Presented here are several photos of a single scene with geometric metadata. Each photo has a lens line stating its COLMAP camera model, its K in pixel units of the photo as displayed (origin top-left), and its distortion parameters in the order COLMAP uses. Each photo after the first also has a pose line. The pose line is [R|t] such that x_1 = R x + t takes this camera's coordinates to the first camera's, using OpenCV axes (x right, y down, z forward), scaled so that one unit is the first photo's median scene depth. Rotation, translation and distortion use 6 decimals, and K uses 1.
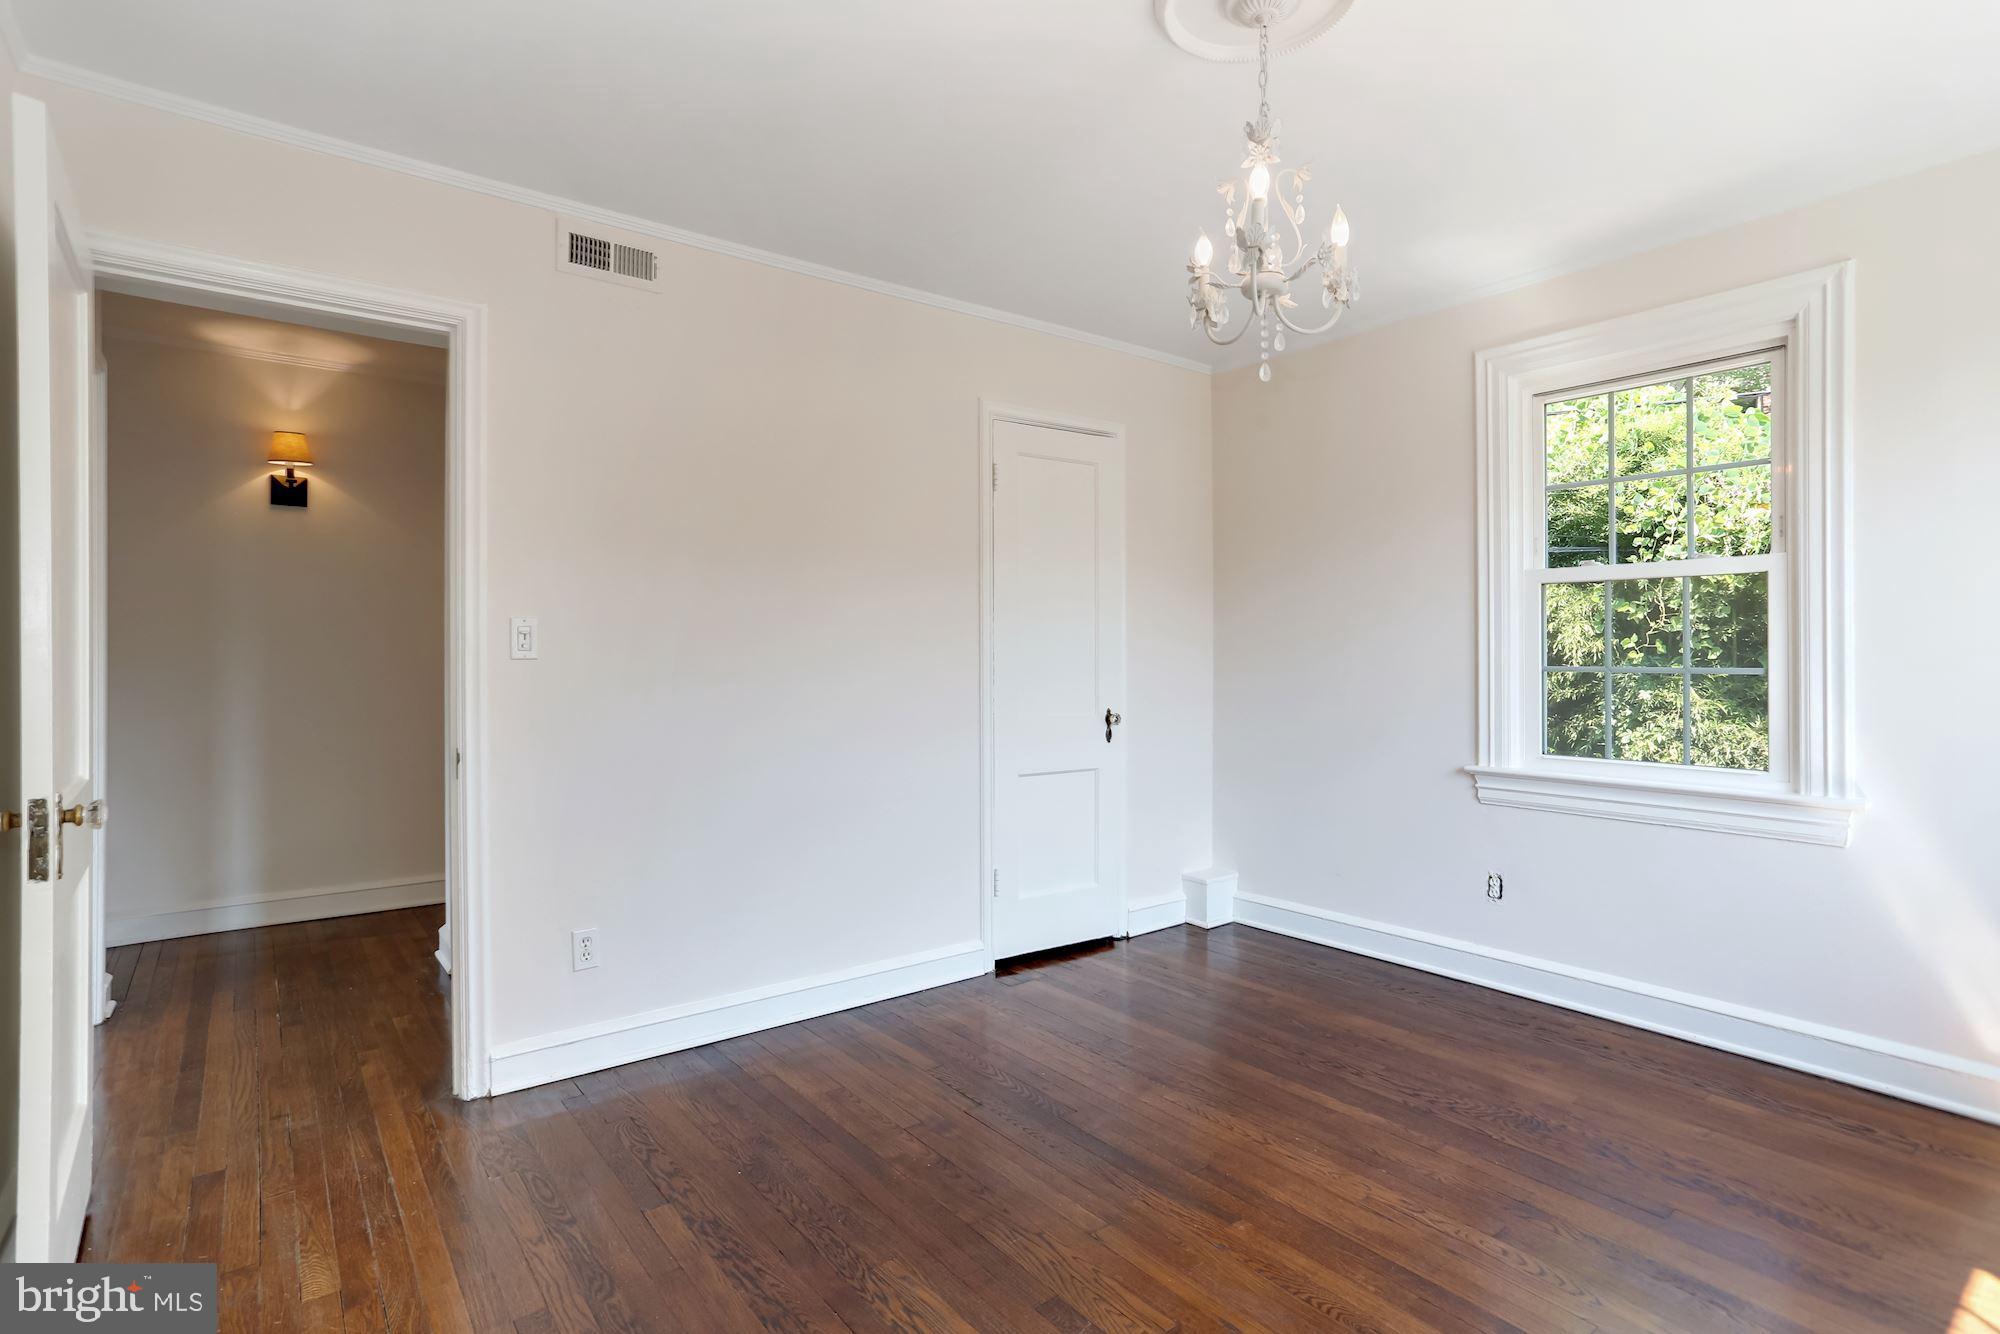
lens RADIAL K [[986.8, 0, 984.7], [0, 986.8, 661.8], [0, 0, 1]] dist [0.005536, 0.000329]
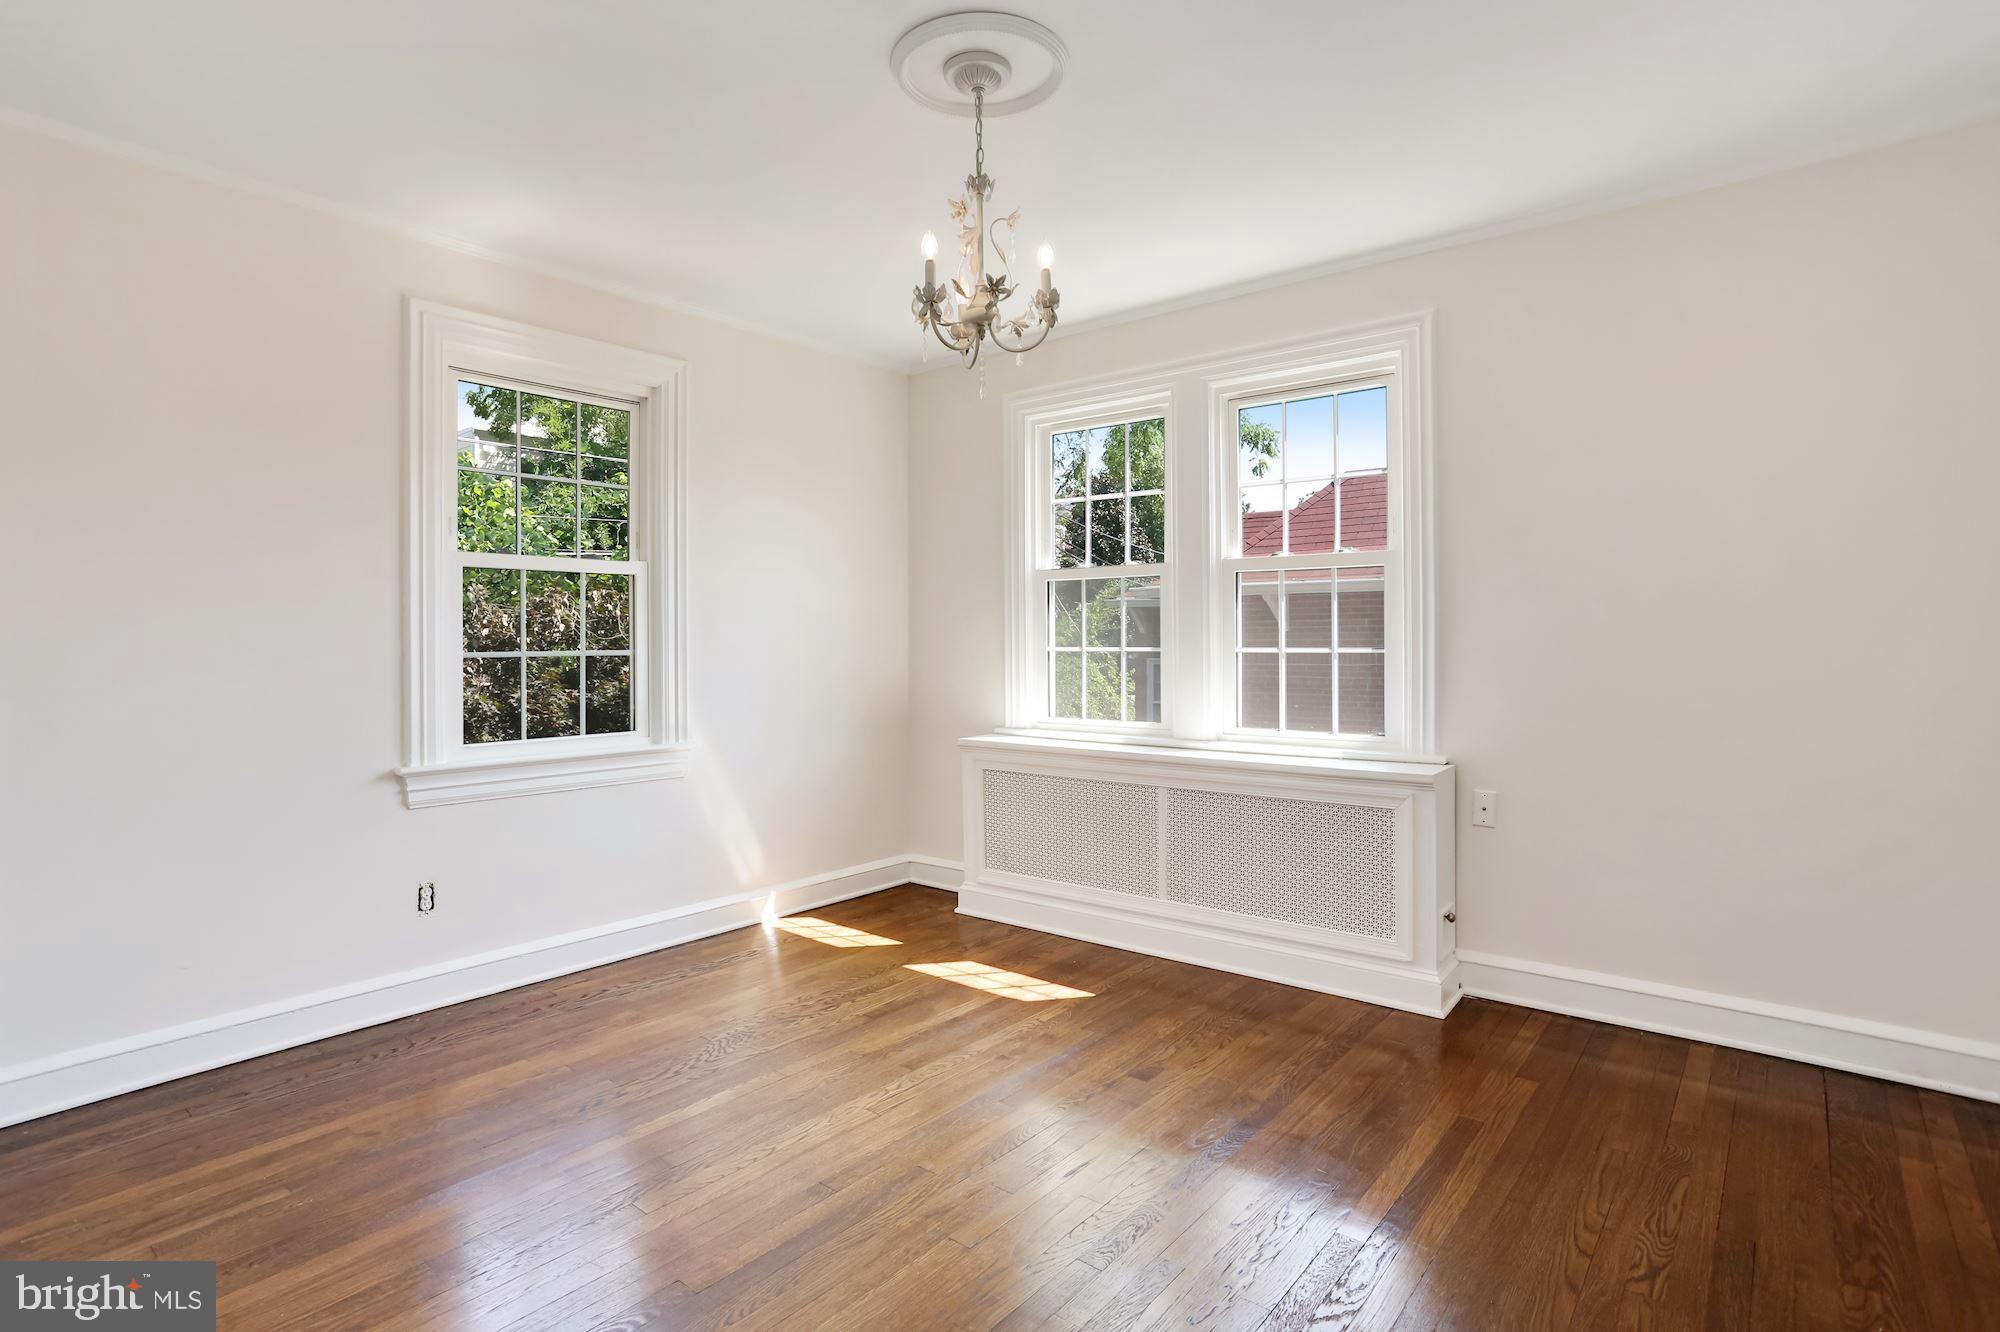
lens RADIAL K [[1023.9, 0, 984.7], [0, 1023.9, 658.4], [0, 0, 1]] dist [0.009034, 0.001273]
pose [[-0.227895, -0.018830, 0.973504, -0.602103], [0.005554, 0.999772, 0.020638, -0.008185], [-0.973670, 0.010110, -0.227739, 0.850259]]
